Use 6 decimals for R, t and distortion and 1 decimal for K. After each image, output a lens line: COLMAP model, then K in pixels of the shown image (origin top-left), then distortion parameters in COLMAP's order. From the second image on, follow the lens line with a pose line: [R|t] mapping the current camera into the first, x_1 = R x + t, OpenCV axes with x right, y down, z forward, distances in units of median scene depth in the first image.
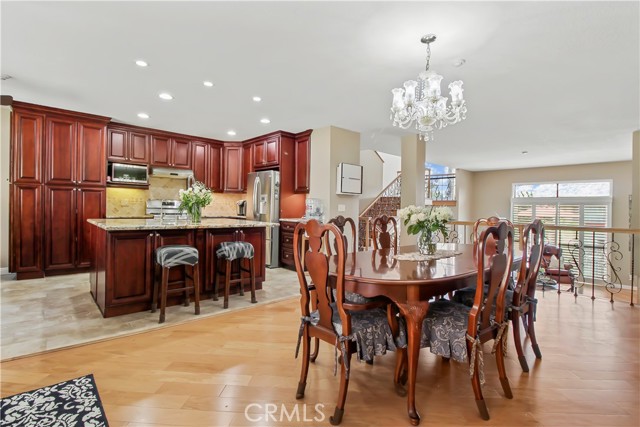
lens RADIAL K [[311.8, 0, 320.0], [0, 311.8, 213.5], [0, 0, 1]] dist [-0.000252, 0.000164]
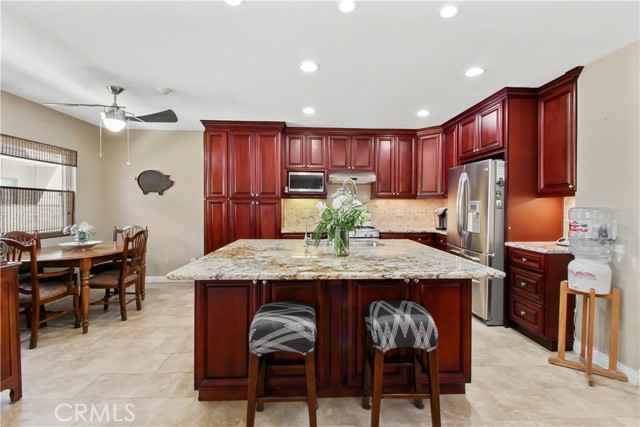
lens RADIAL K [[289.0, 0, 319.1], [0, 289.0, 210.4], [0, 0, 1]] dist [0.000890, -0.000091]
pose [[0.761709, -0.007612, -0.647874, -0.046629], [0.002043, 0.999954, -0.009348, -0.037685], [0.647916, 0.005797, 0.761690, 0.377496]]
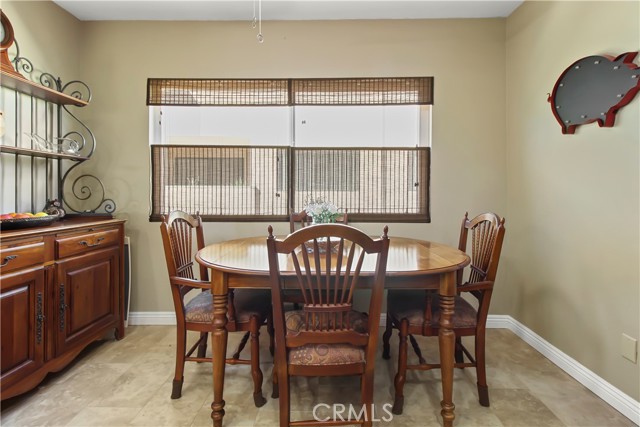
lens RADIAL K [[295.3, 0, 321.6], [0, 295.3, 193.1], [0, 0, 1]] dist [0.000105, -0.000094]
pose [[-0.677741, -0.020392, -0.735018, -0.579670], [-0.030158, 0.999545, 0.000077, -0.020554], [0.734682, 0.022218, -0.678048, 0.723271]]
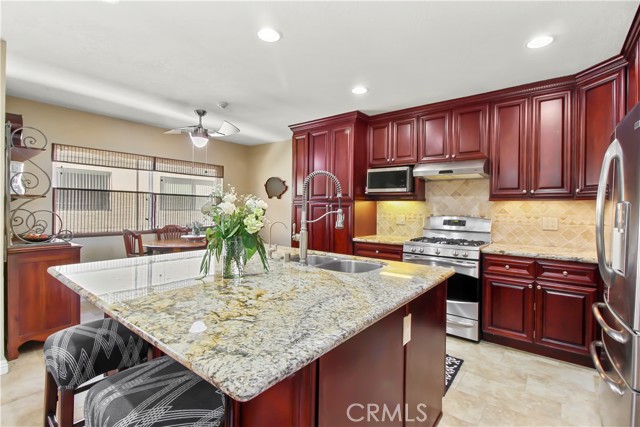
lens RADIAL K [[289.0, 0, 319.1], [0, 289.0, 210.4], [0, 0, 1]] dist [0.000890, -0.000091]
pose [[0.172441, -0.011071, -0.984958, 0.010914], [-0.026135, 0.999533, -0.015811, -0.041930], [0.984673, 0.028468, 0.172071, 0.697622]]
